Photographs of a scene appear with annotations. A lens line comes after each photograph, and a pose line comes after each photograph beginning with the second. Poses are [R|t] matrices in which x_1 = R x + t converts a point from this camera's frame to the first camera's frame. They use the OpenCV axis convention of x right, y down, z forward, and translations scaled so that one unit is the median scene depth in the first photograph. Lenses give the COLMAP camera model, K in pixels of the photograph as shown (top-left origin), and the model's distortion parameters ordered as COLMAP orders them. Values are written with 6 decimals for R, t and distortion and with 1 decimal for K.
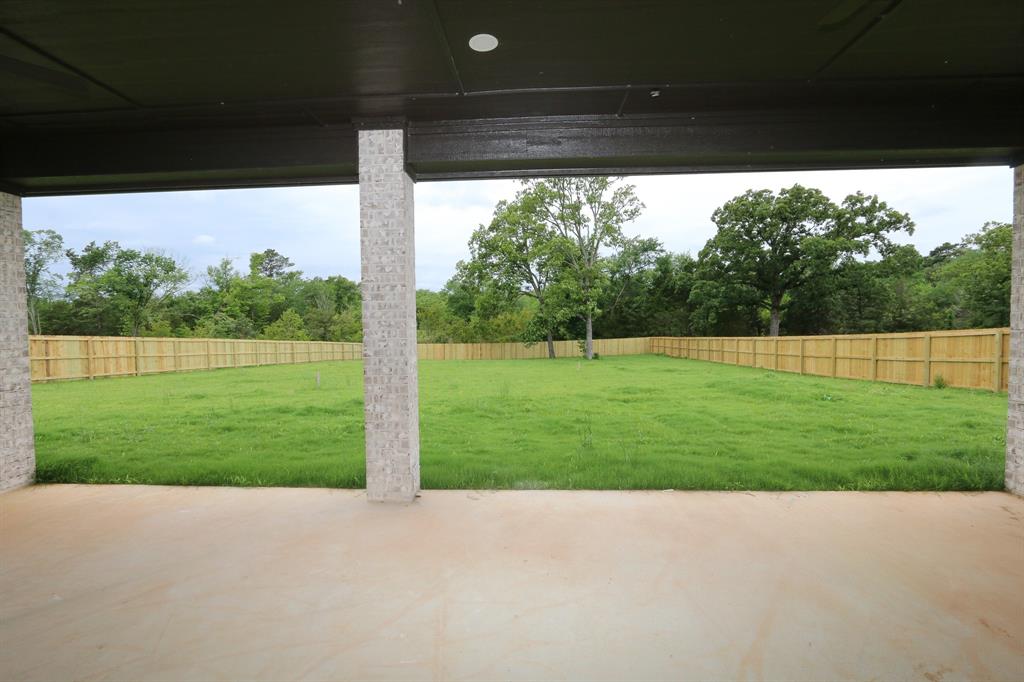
lens RADIAL K [[471.8, 0, 509.3], [0, 471.8, 343.2], [0, 0, 1]] dist [-0.013284, 0.000156]
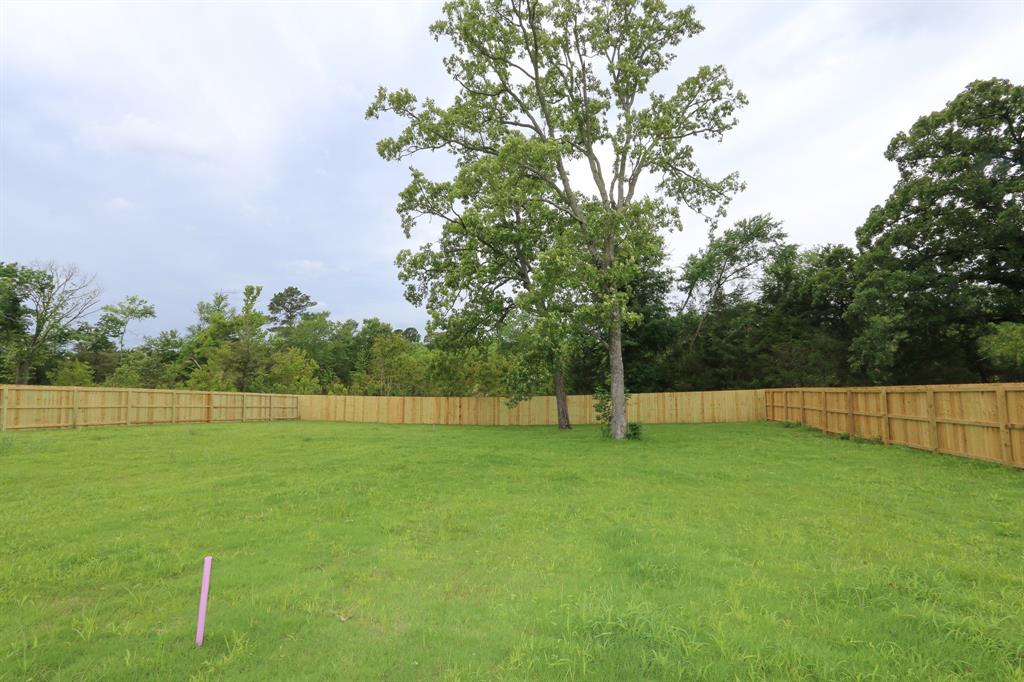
lens RADIAL K [[485.2, 0, 511.0], [0, 485.2, 343.0], [0, 0, 1]] dist [-0.008635, -0.000090]
pose [[0.985049, -0.007023, -0.172132, 0.108305], [-0.012297, 0.993753, -0.110920, -0.000500], [0.171835, 0.111378, 0.978809, 0.401734]]
